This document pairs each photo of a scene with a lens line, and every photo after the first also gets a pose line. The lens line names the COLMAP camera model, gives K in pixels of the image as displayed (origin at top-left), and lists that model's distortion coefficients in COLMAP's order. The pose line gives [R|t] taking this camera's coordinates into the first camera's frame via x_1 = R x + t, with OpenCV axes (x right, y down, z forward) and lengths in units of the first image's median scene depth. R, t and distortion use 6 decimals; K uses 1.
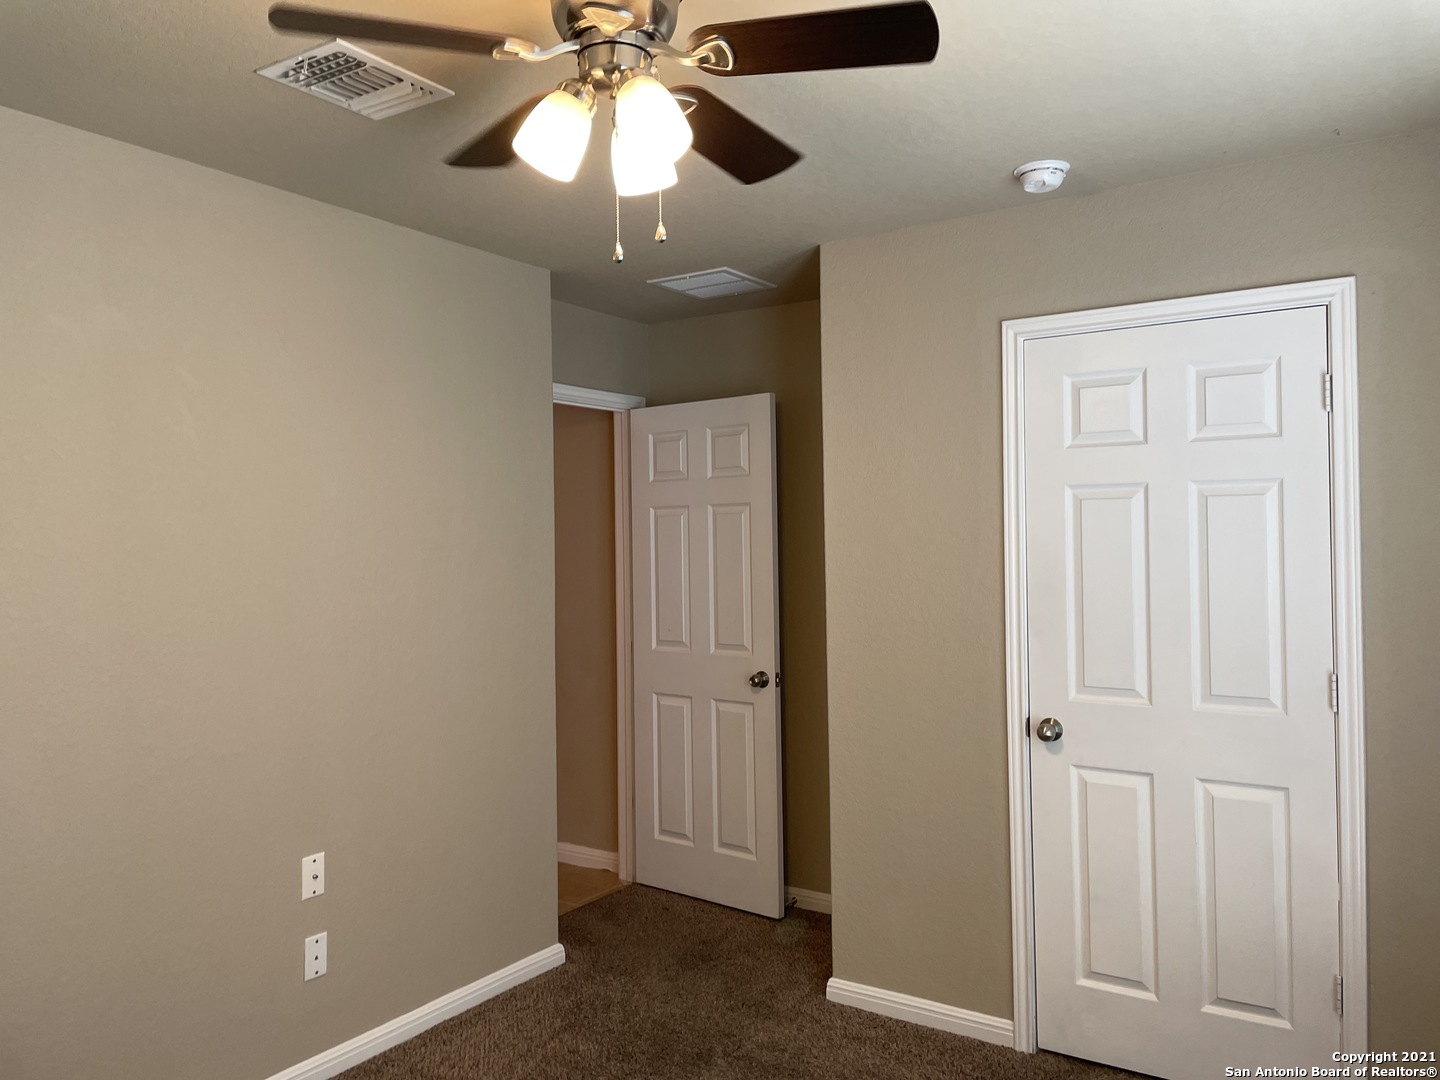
lens RADIAL K [[1098.1, 0, 722.8], [0, 1098.1, 526.0], [0, 0, 1]] dist [0.090202, -0.115347]
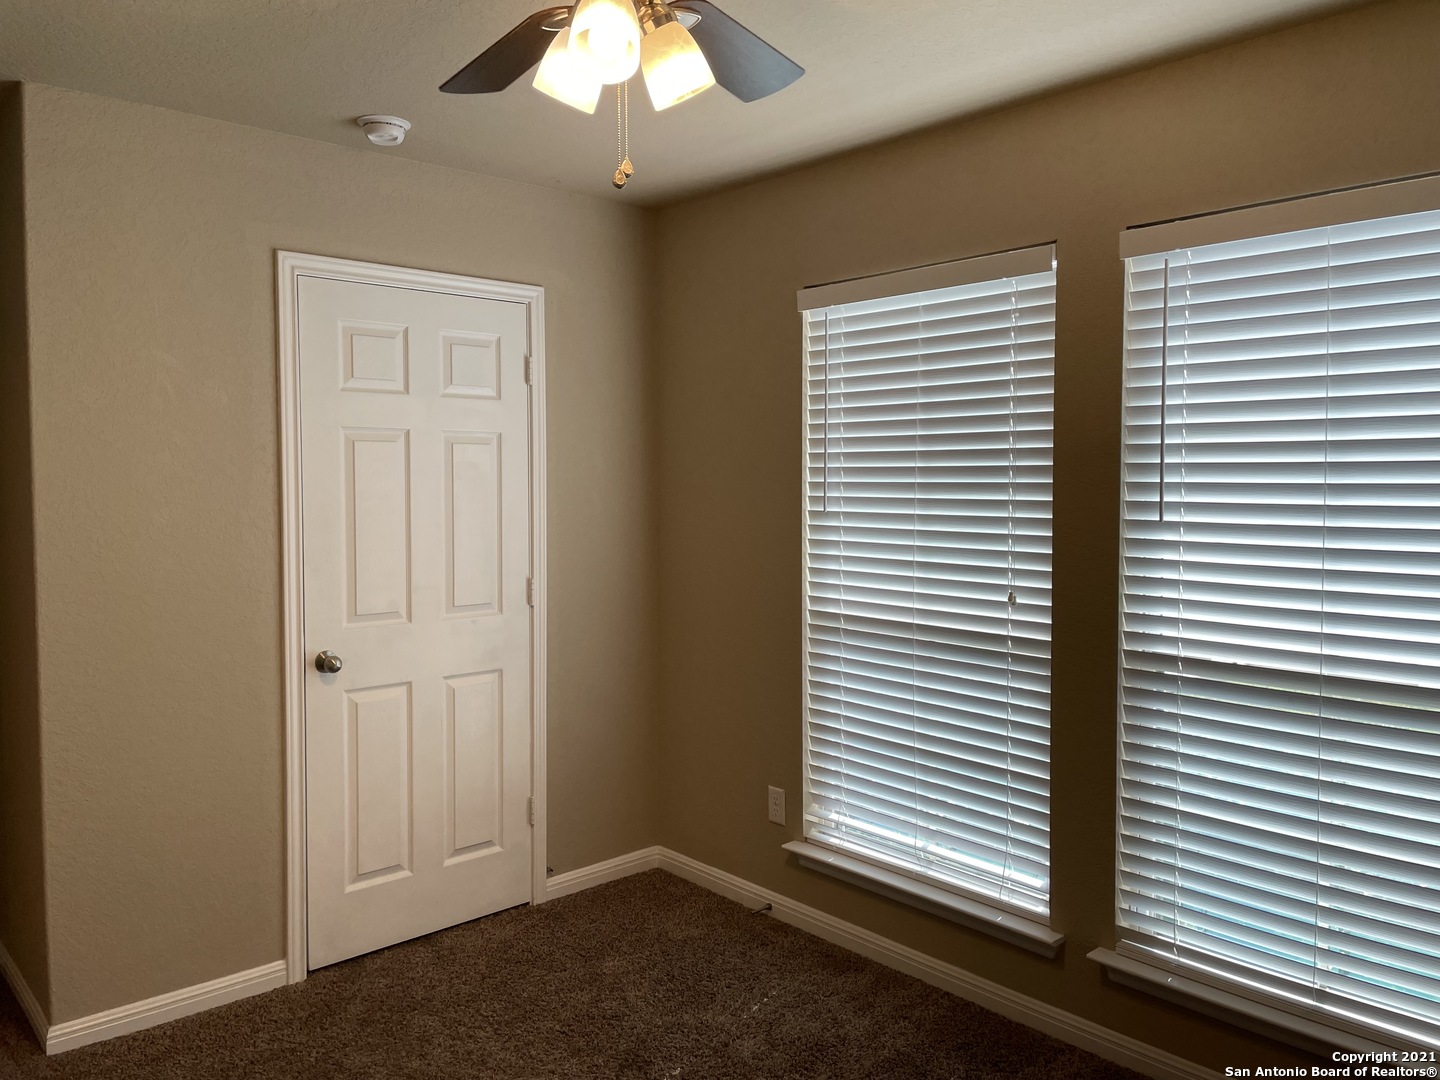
lens RADIAL K [[1098.1, 0, 722.8], [0, 1098.1, 526.0], [0, 0, 1]] dist [0.090202, -0.115347]
pose [[0.241487, -0.032003, 0.969876, -0.621594], [-0.012640, 0.999268, 0.036120, 0.015501], [-0.970322, -0.020982, 0.240906, 0.398766]]
